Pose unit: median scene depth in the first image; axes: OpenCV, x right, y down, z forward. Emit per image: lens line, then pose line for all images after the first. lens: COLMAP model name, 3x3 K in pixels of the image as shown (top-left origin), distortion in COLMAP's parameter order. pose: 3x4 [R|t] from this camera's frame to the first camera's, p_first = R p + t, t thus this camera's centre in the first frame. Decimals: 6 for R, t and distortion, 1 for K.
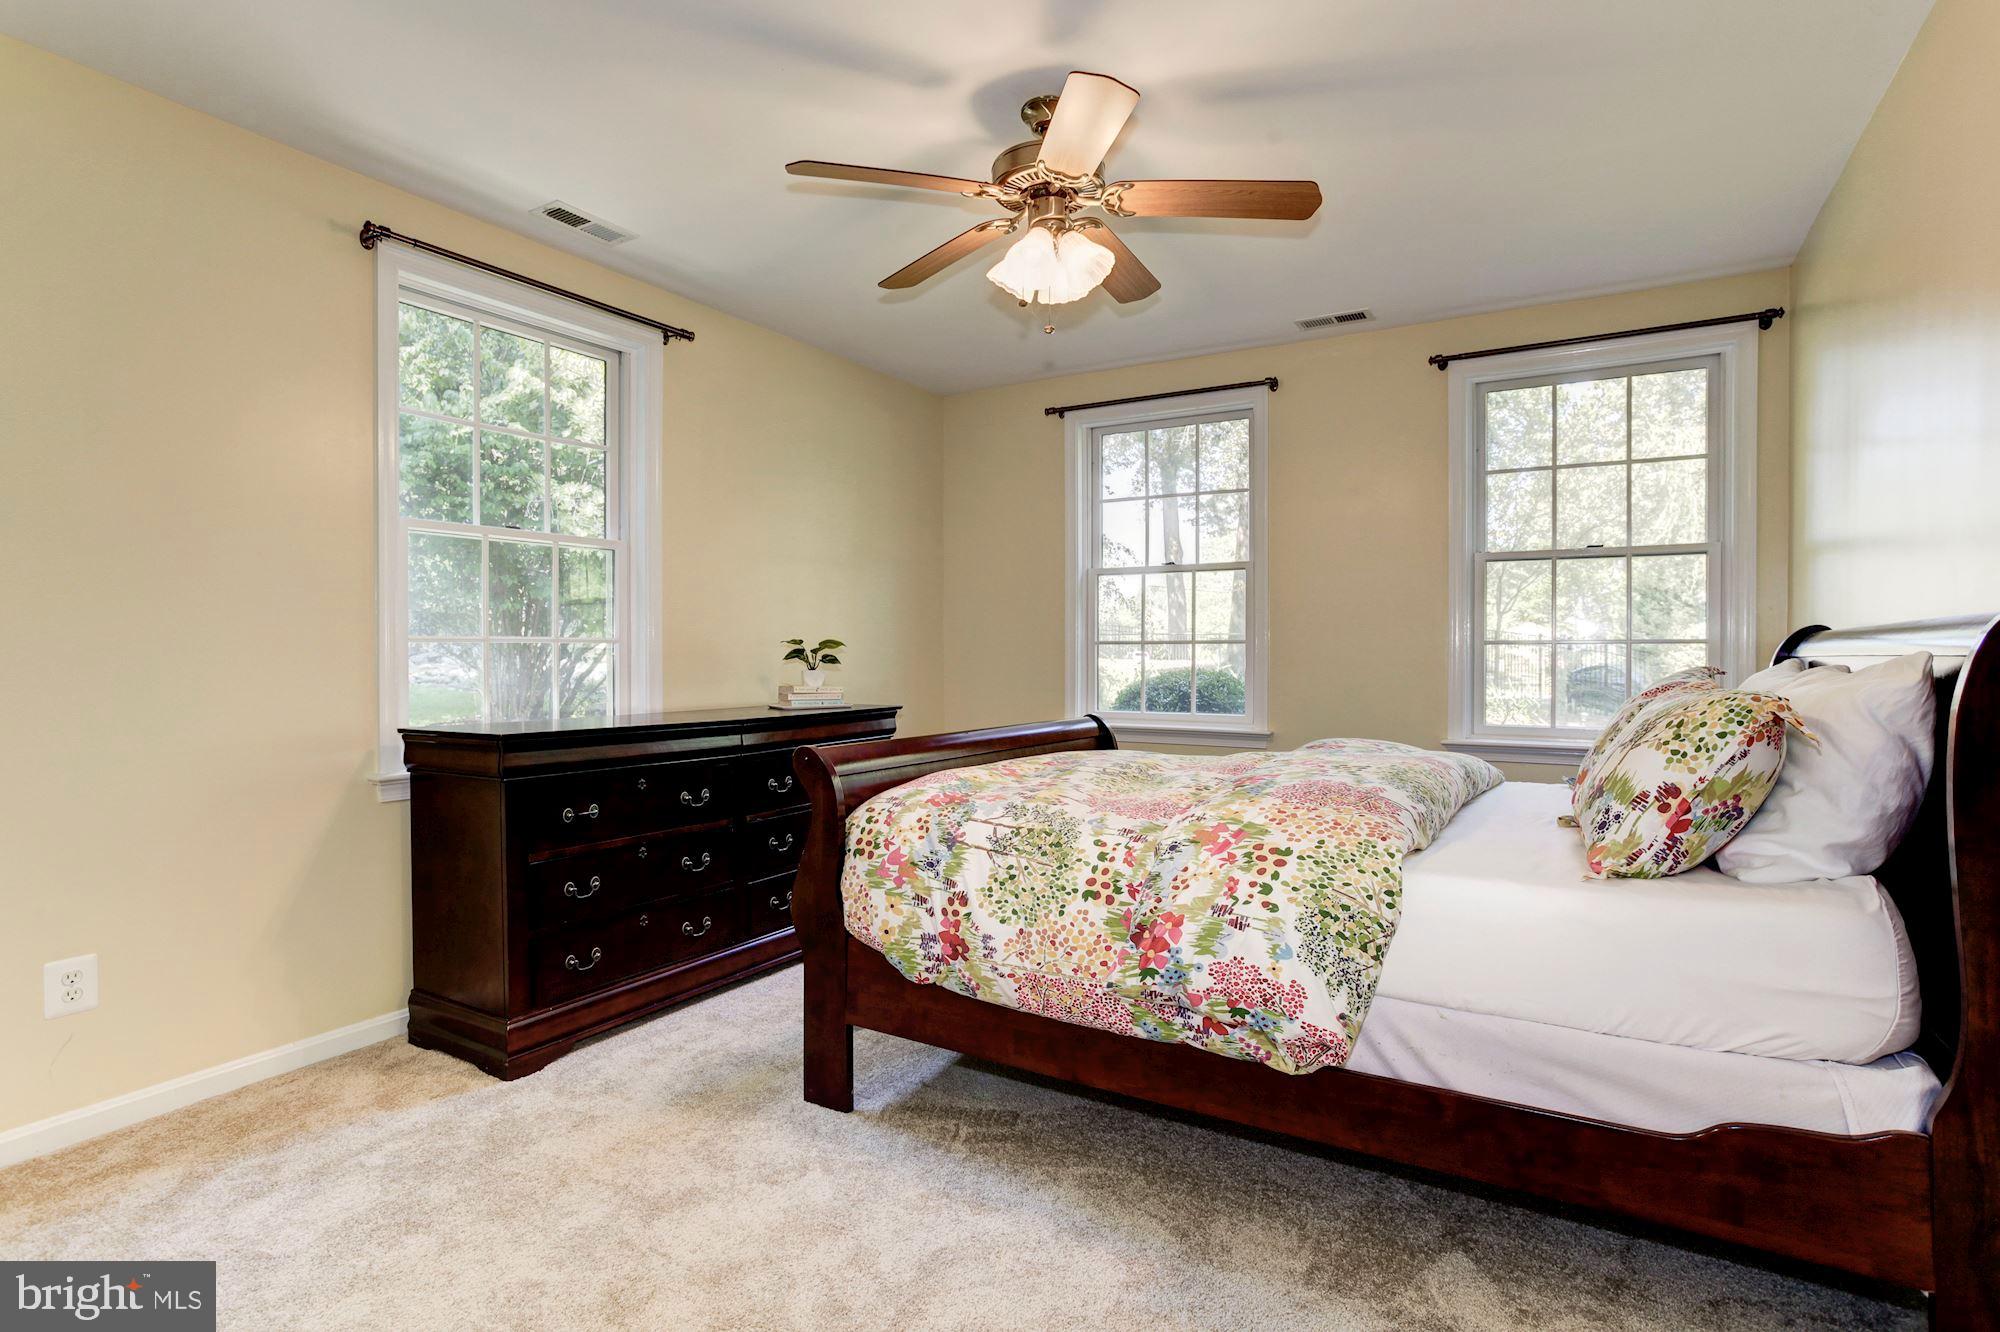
lens RADIAL K [[986.0, 0, 997.9], [0, 986.0, 665.0], [0, 0, 1]] dist [-0.031990, 0.007769]
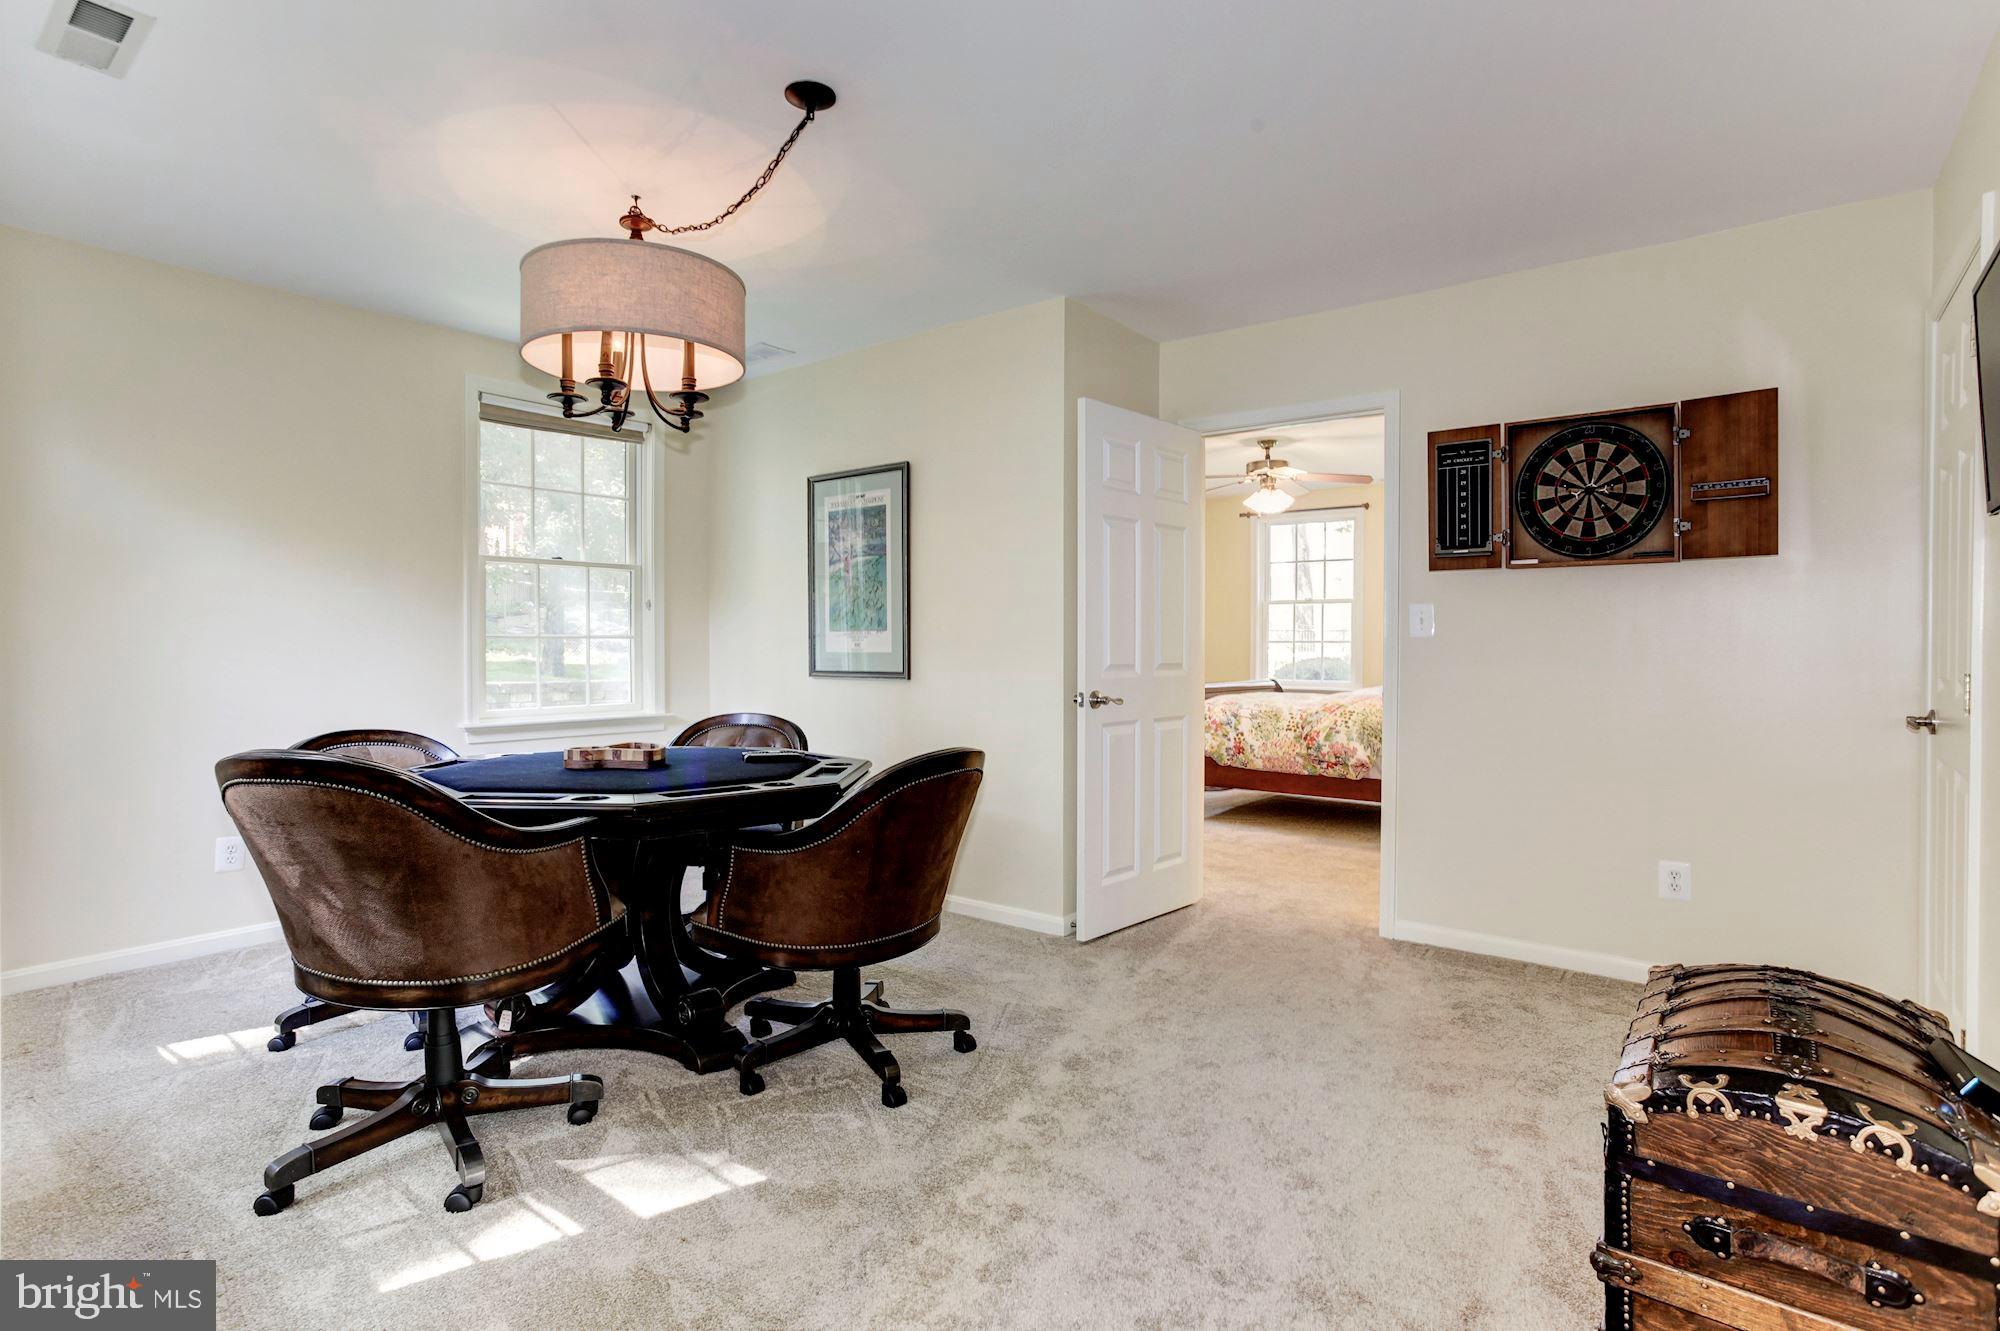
lens RADIAL K [[986.0, 0, 1001.0], [0, 986.0, 661.9], [0, 0, 1]] dist [-0.031990, 0.007769]
pose [[0.992972, 0.001560, -0.118342, -0.425406], [-0.001061, 0.999990, 0.004283, 0.014271], [0.118348, -0.004127, 0.992964, -2.103387]]
